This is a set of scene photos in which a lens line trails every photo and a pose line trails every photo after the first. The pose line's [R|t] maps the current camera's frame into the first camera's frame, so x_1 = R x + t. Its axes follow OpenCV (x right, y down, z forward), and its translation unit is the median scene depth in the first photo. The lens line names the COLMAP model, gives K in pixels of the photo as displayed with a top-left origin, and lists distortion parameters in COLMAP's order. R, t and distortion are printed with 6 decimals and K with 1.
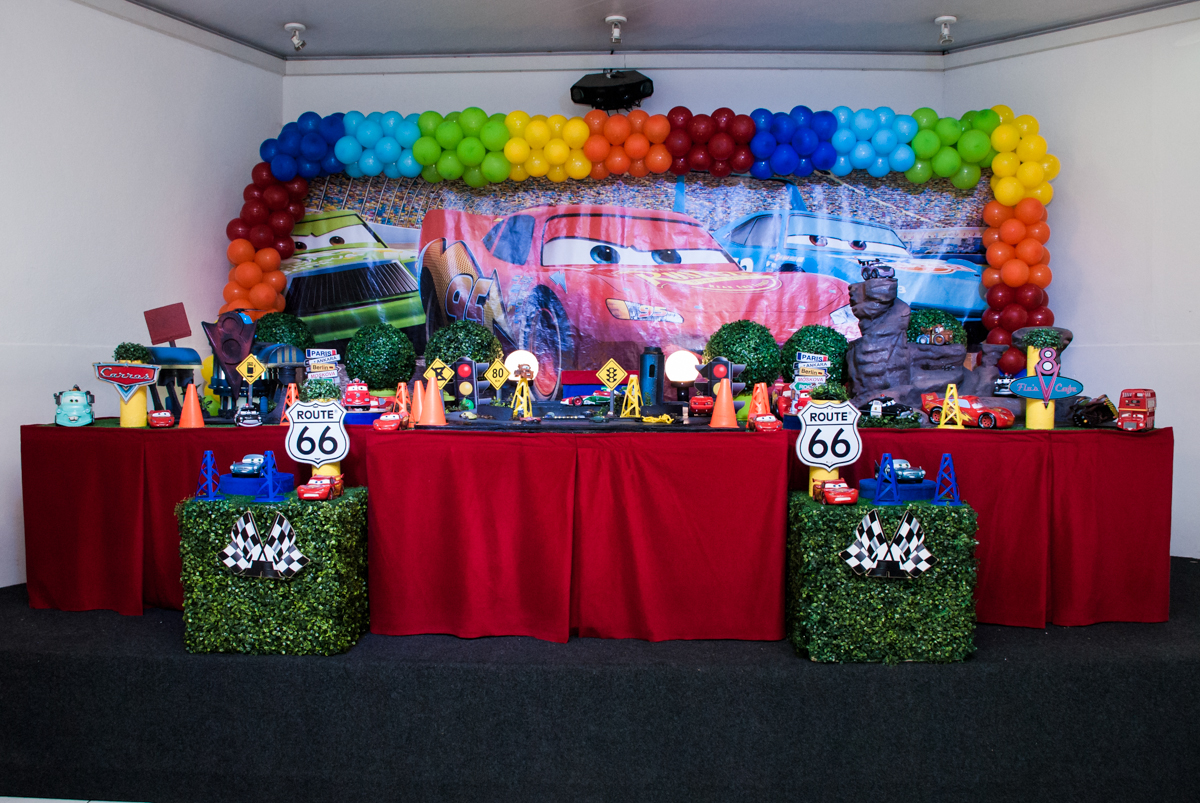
lens RADIAL K [[1068.9, 0, 570.9], [0, 1068.9, 433.2], [0, 0, 1]] dist [-0.127804, 0.013789]
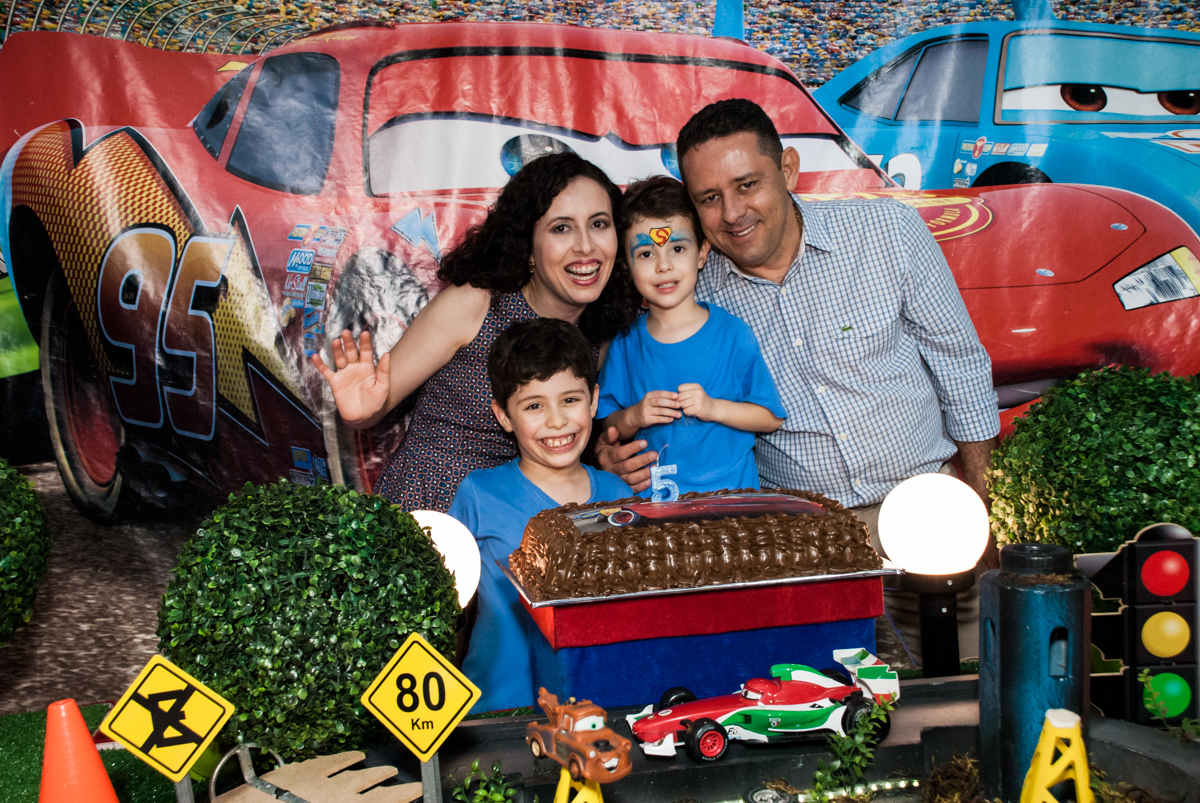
lens RADIAL K [[1437.1, 0, 588.1], [0, 1437.1, 427.1], [0, 0, 1]] dist [0.036814, 0.502850]
pose [[0.968154, -0.078561, 0.237712, -0.100016], [0.067899, 0.996298, 0.052724, -0.125280], [-0.240974, -0.034905, 0.969904, 0.632225]]
